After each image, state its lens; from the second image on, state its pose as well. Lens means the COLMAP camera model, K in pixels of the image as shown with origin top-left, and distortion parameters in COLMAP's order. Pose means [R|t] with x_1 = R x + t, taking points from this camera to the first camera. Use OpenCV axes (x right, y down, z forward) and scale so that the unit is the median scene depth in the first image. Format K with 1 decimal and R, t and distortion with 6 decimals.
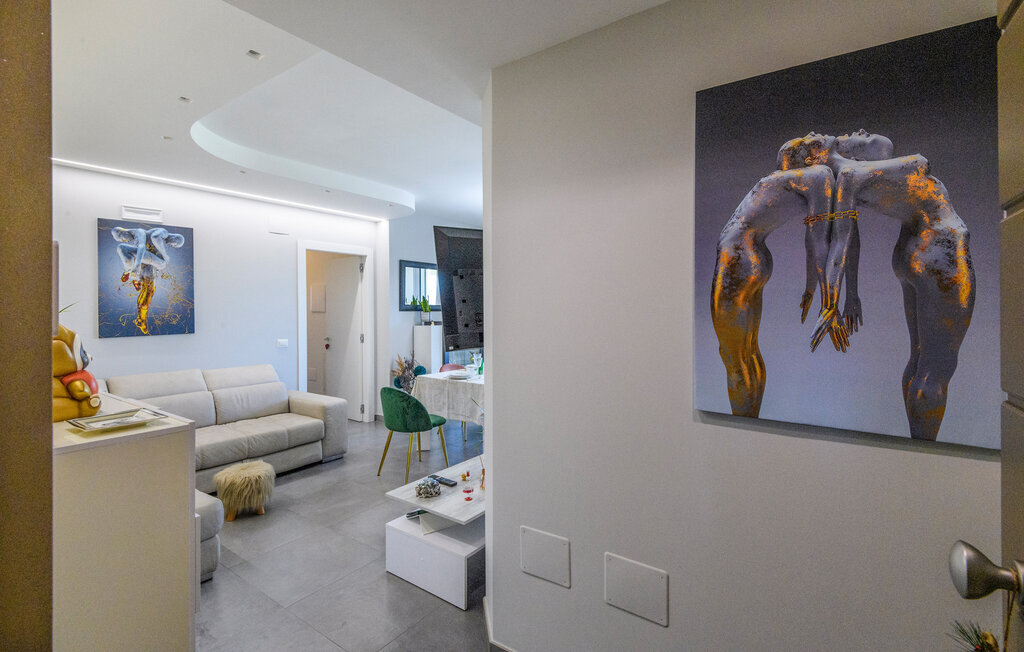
lens RADIAL K [[480.6, 0, 504.3], [0, 480.6, 300.8], [0, 0, 1]] dist [0.001014, -0.000012]
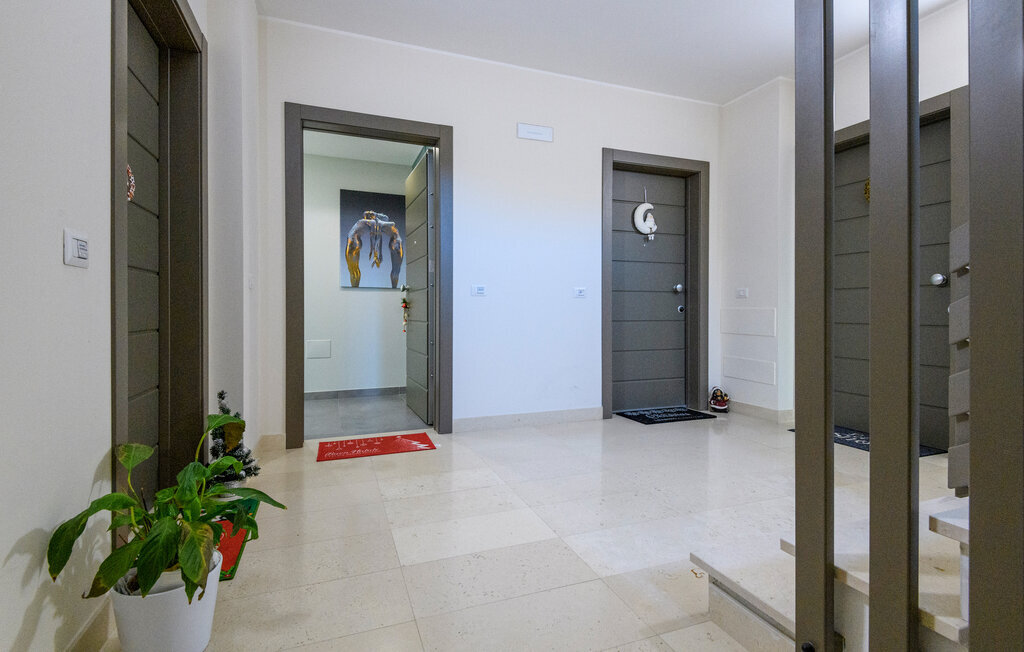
lens RADIAL K [[480.6, 0, 513.1], [0, 480.6, 326.3], [0, 0, 1]] dist [0.001014, -0.000012]
pose [[0.548719, 0.002823, 0.836002, -1.944670], [-0.000221, 0.999995, -0.003232, 0.583482], [-0.836007, 0.001589, 0.548716, -2.043616]]
